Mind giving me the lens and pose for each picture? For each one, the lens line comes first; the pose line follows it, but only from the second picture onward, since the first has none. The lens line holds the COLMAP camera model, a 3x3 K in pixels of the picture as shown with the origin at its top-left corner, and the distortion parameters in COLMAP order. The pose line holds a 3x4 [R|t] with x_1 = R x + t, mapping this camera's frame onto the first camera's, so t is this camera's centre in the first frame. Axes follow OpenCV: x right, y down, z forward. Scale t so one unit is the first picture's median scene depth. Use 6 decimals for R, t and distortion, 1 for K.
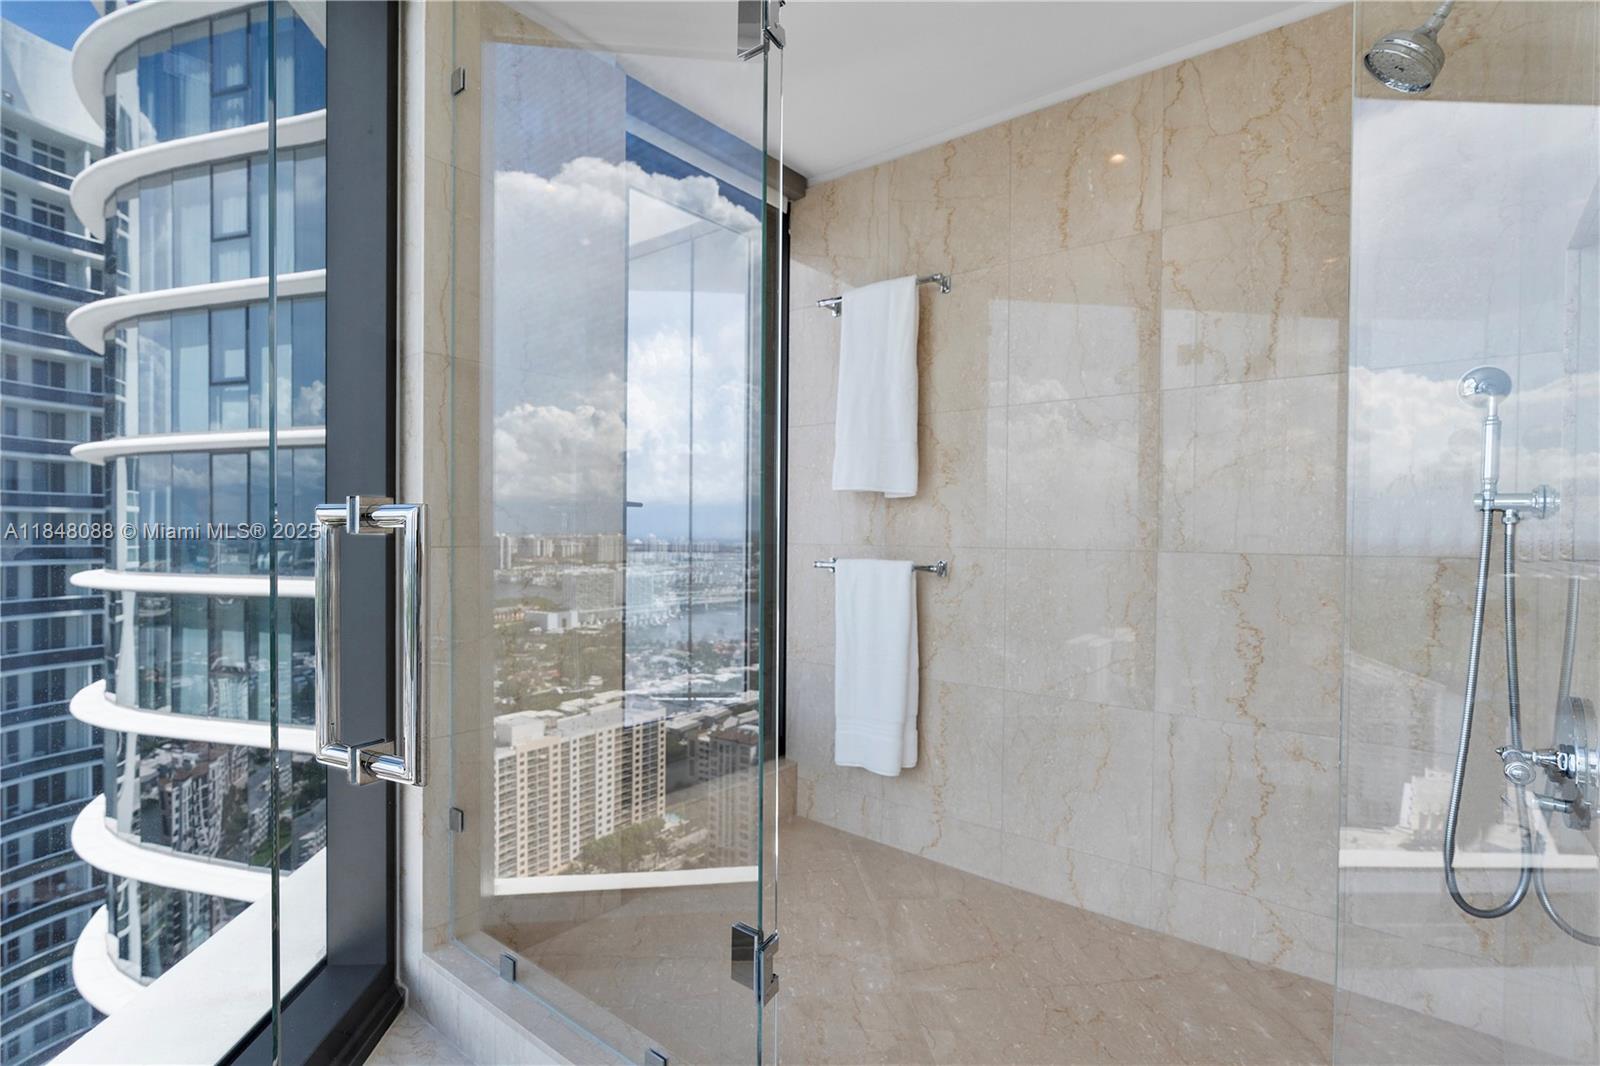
lens RADIAL K [[797.3, 0, 793.2], [0, 797.3, 532.0], [0, 0, 1]] dist [0.002649, 0.000791]
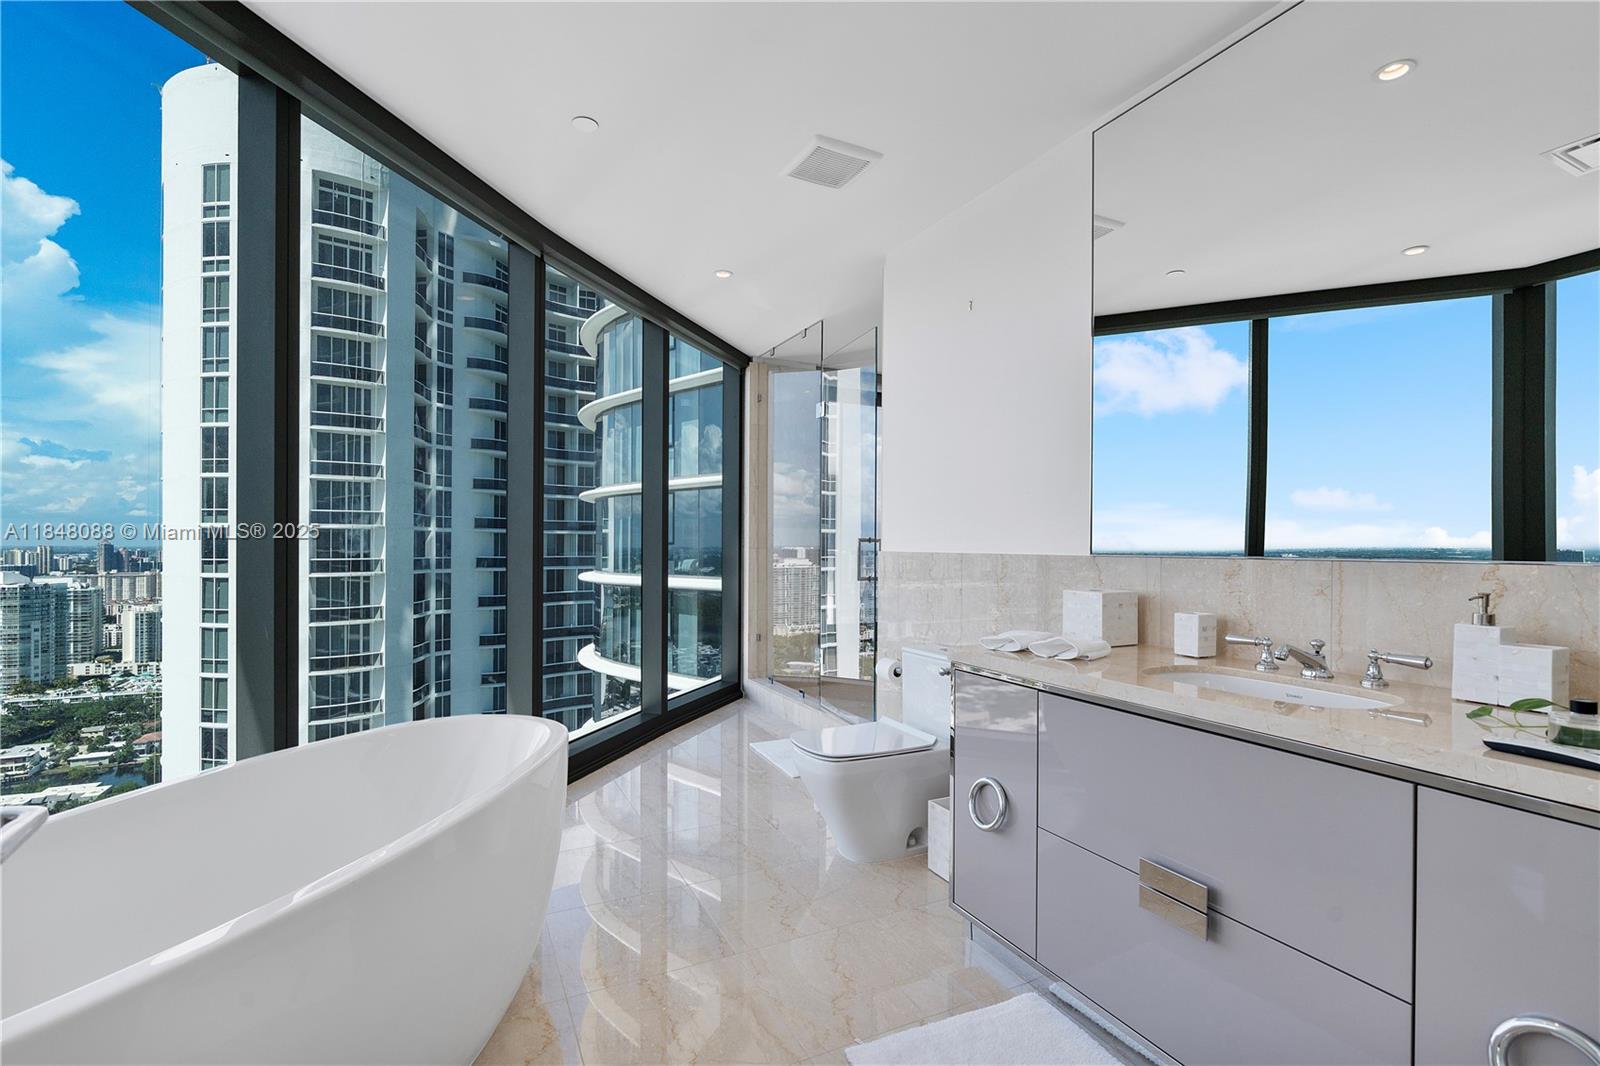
lens RADIAL K [[732.1, 0, 800.1], [0, 732.1, 537.7], [0, 0, 1]] dist [-0.006560, 0.000868]
pose [[0.914222, -0.000848, -0.405212, 0.072232], [-0.006292, 0.999848, -0.016288, 0.002357], [0.405164, 0.017441, 0.914078, -0.126024]]
